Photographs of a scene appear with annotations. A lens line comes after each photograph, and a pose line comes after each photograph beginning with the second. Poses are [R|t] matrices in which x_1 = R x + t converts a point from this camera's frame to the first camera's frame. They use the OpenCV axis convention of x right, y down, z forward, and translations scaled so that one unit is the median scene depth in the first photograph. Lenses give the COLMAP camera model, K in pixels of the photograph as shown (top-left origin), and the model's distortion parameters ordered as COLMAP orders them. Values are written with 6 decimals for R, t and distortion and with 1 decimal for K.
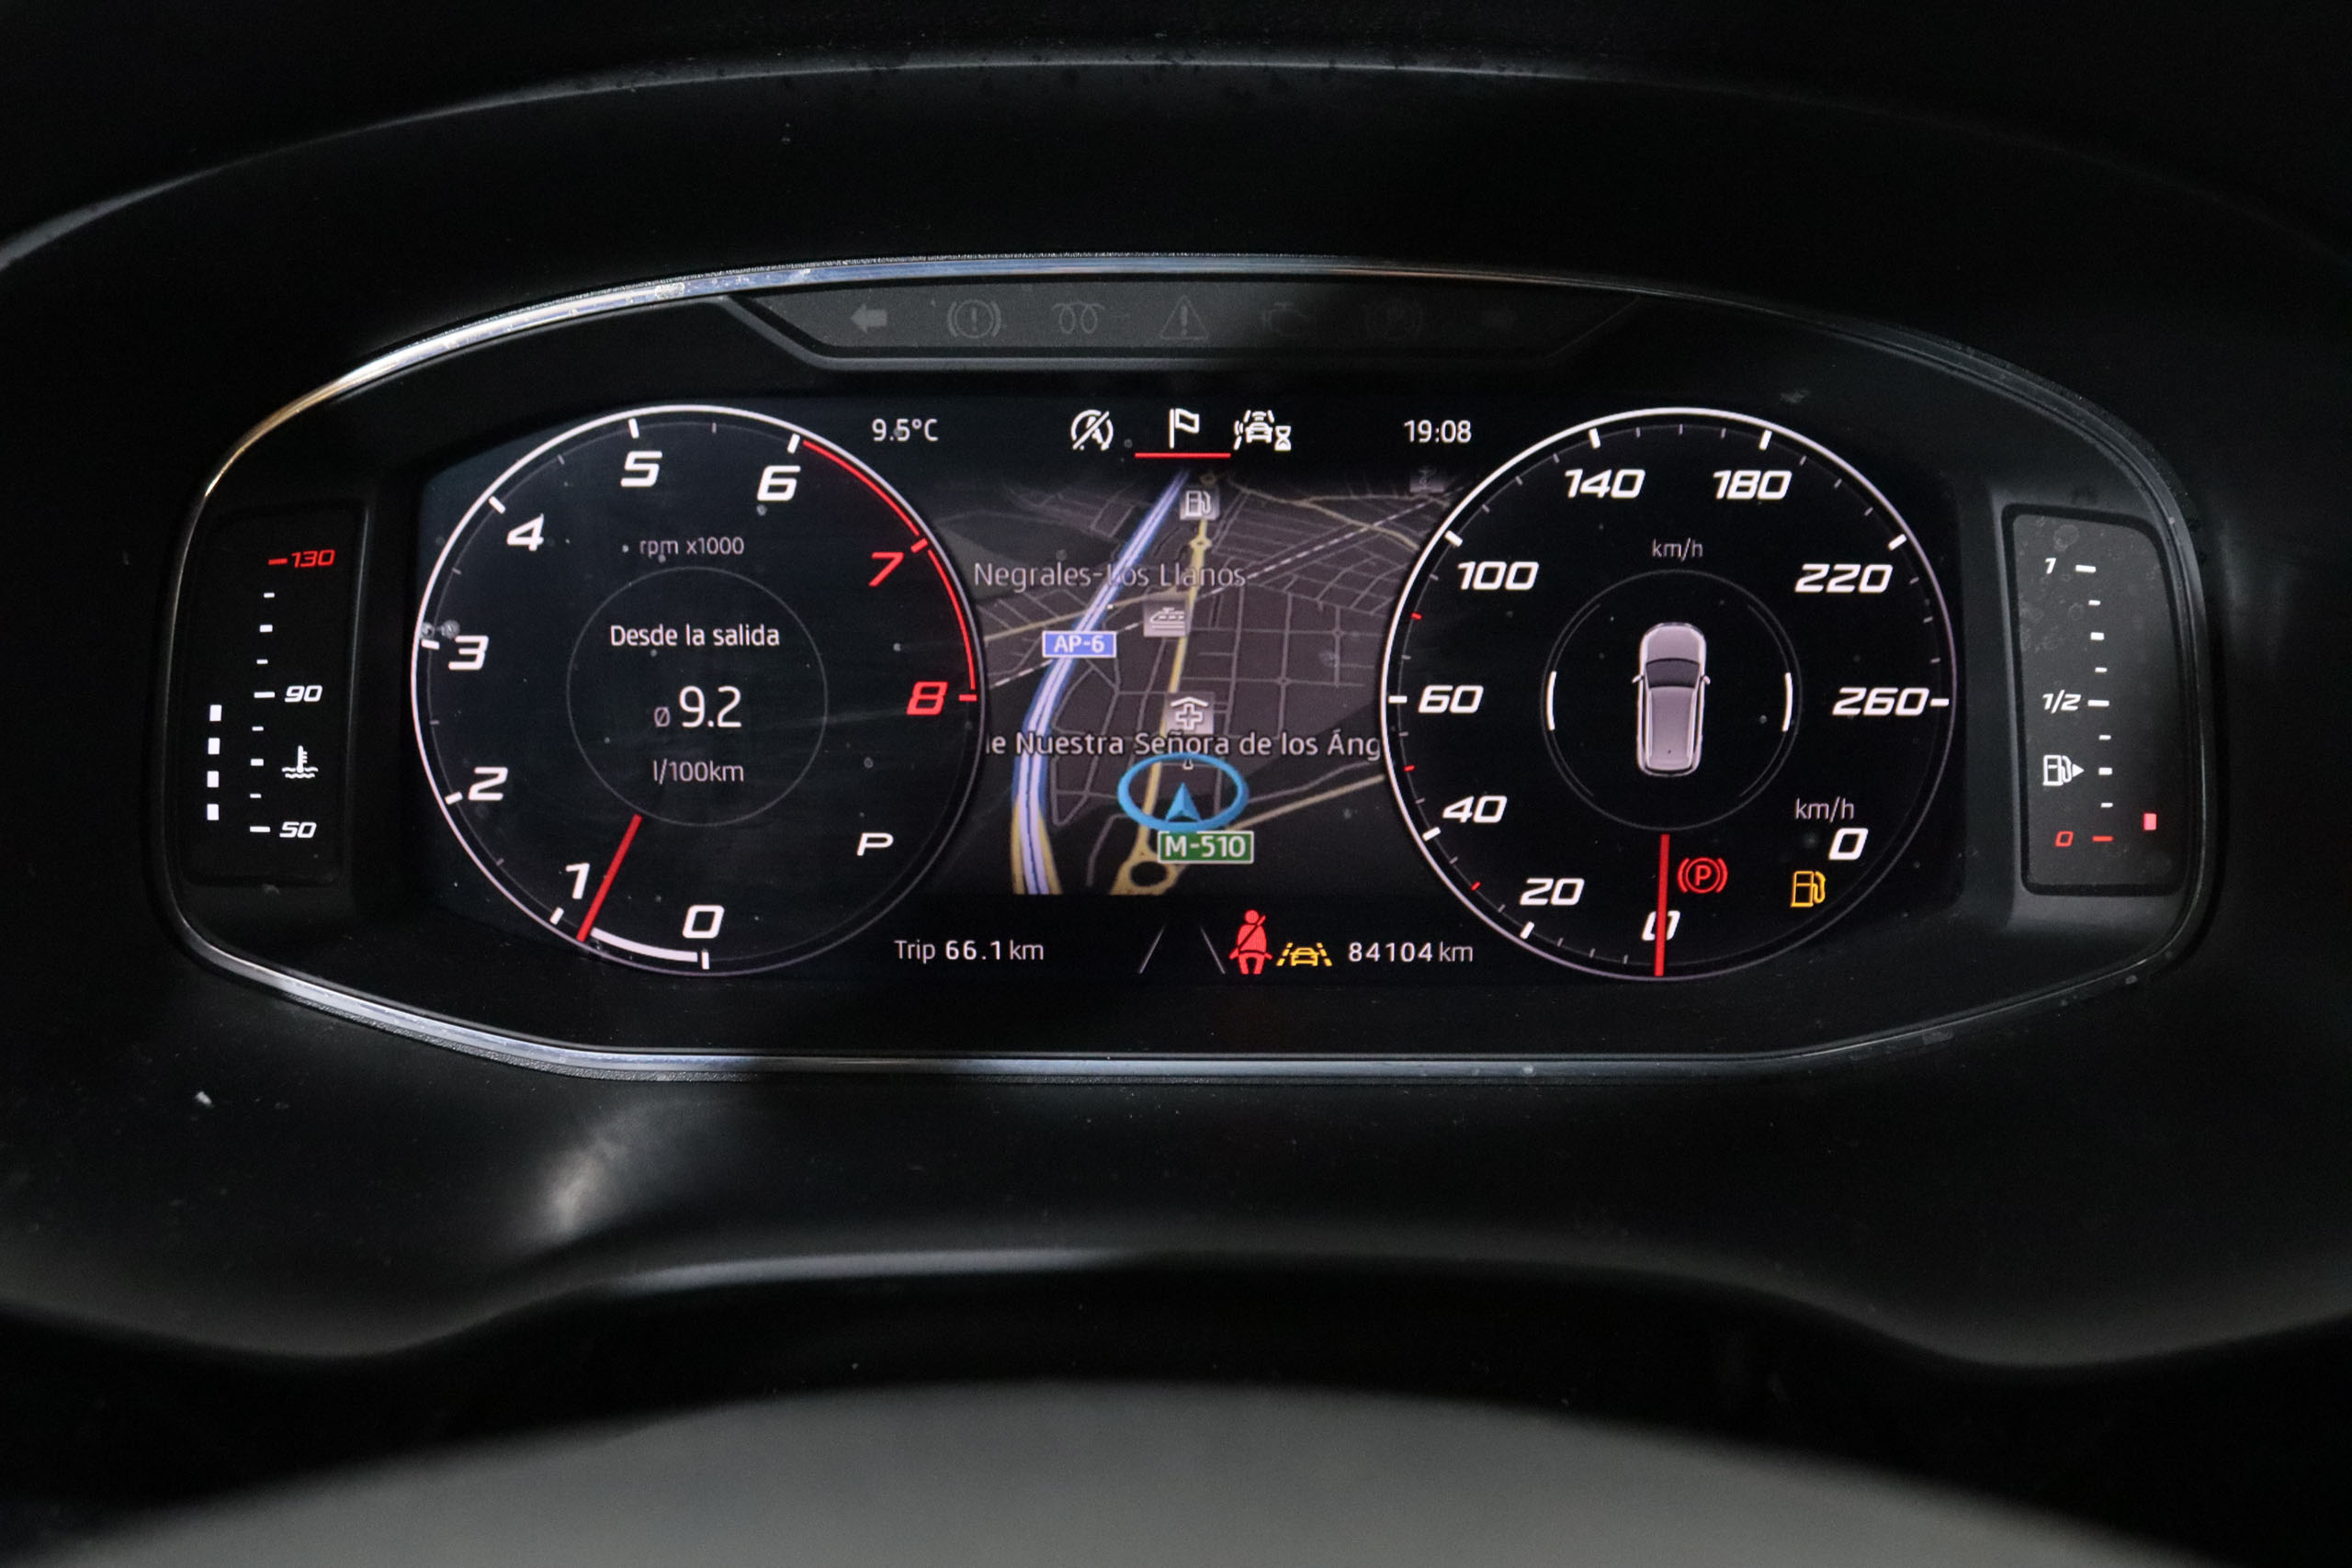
lens RADIAL K [[2598.7, 0, 1197.3], [0, 2598.7, 791.5], [0, 0, 1]] dist [-0.056184, 0.000000]
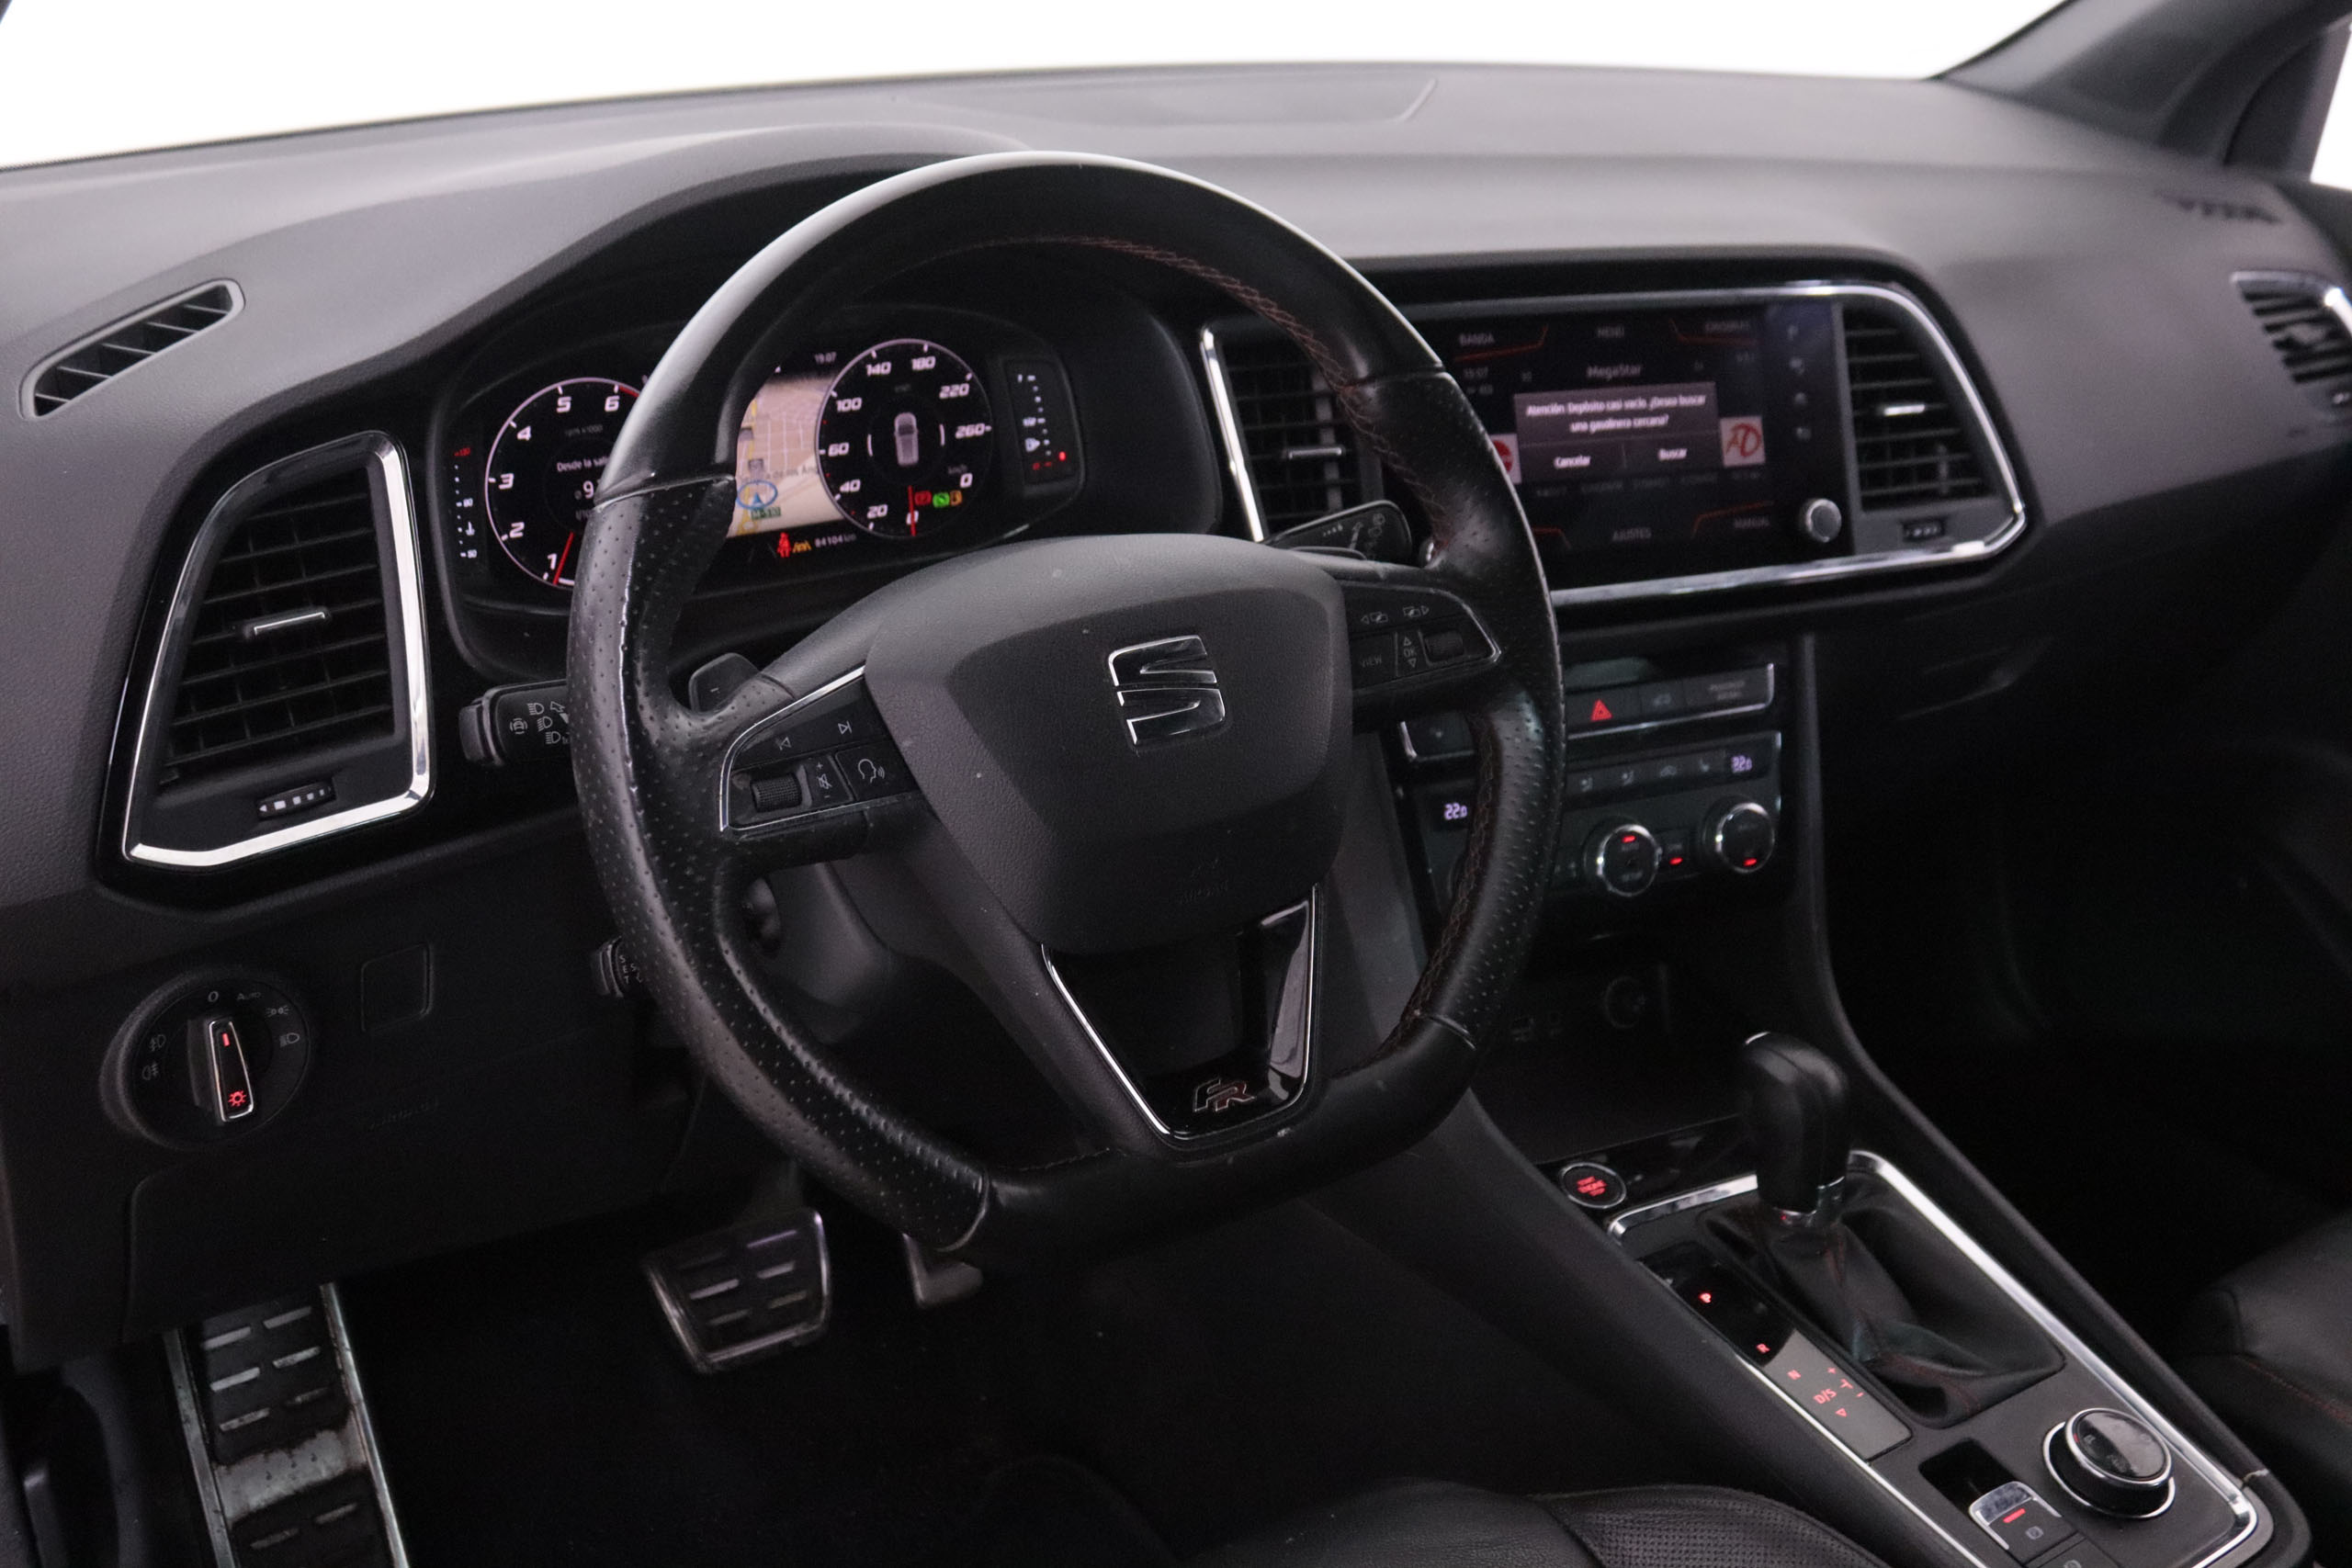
lens RADIAL K [[2403.5, 0, 1181.3], [0, 2403.5, 770.3], [0, 0, 1]] dist [-0.066453, 0.000000]
pose [[0.820088, -0.202631, 0.535160, -1.099963], [0.157935, 0.979030, 0.128675, 0.031329], [-0.550011, -0.021004, 0.834893, -1.456289]]
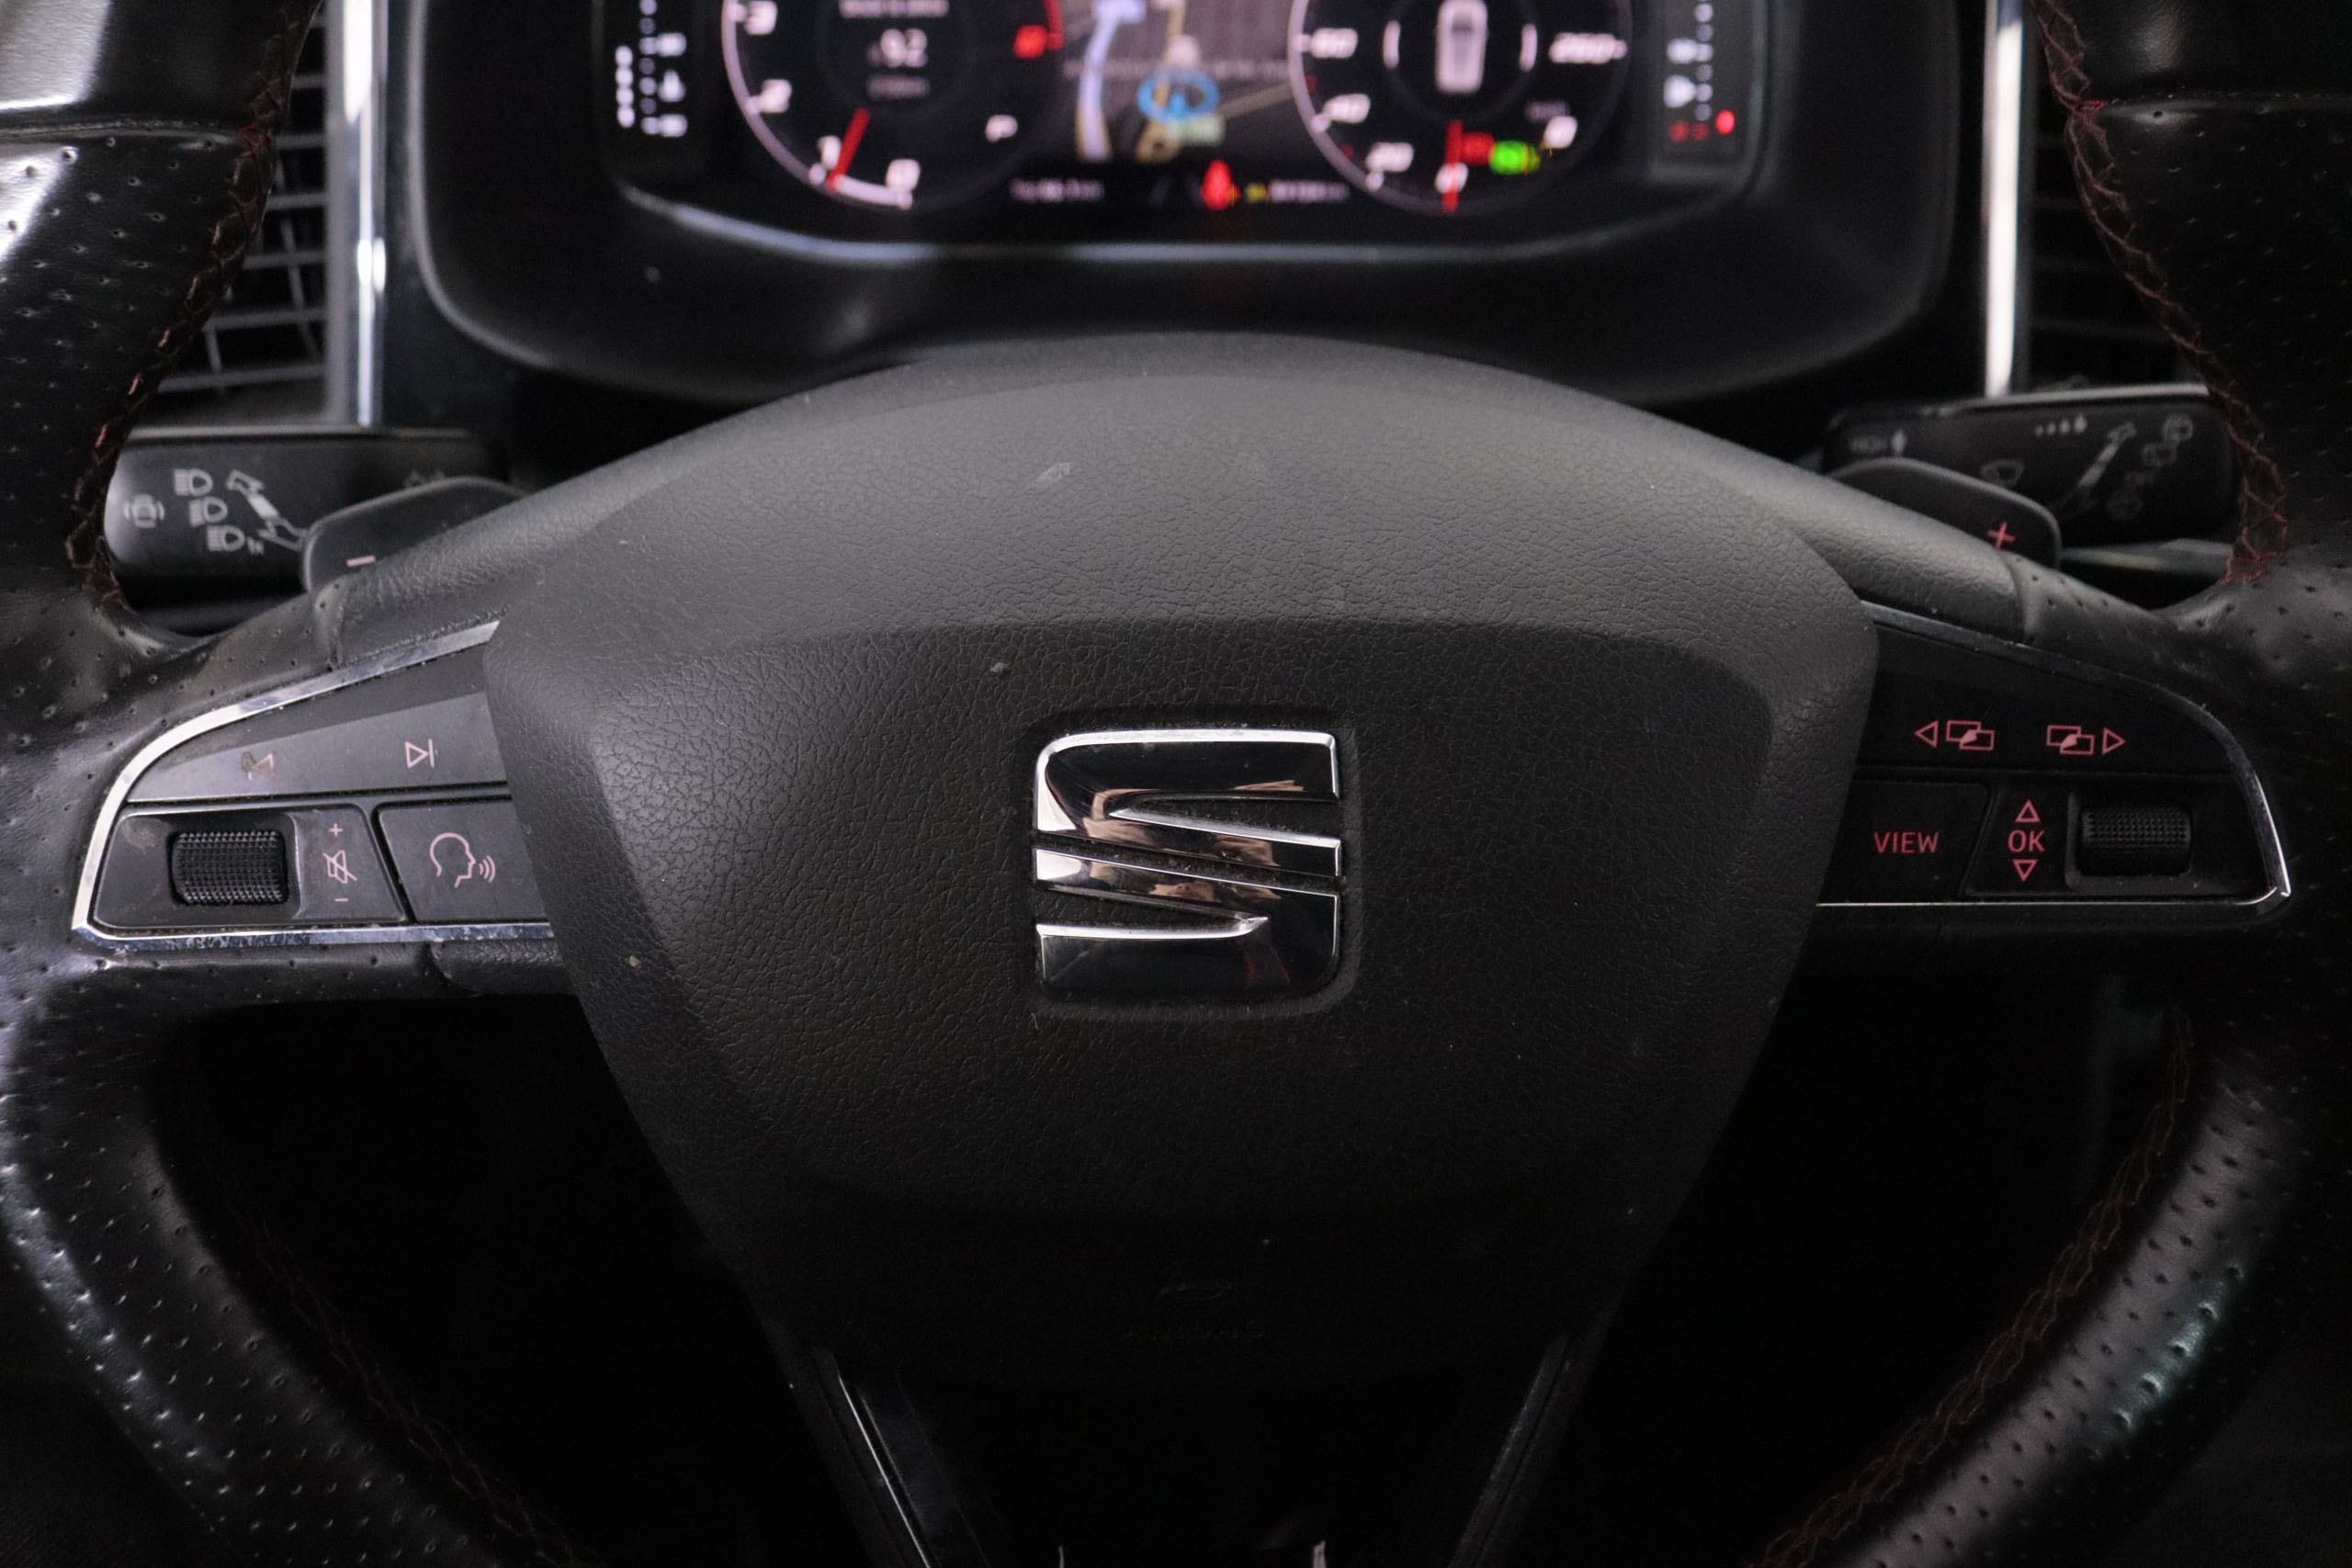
lens RADIAL K [[1951.4, 0, 1160.4], [0, 1951.4, 733.9], [0, 0, 1]] dist [-0.109721, 0.010233]
pose [[0.999818, -0.005642, 0.018228, -0.044321], [-0.000675, 0.944232, 0.329280, -0.022723], [-0.019069, -0.329232, 0.944056, -0.354419]]
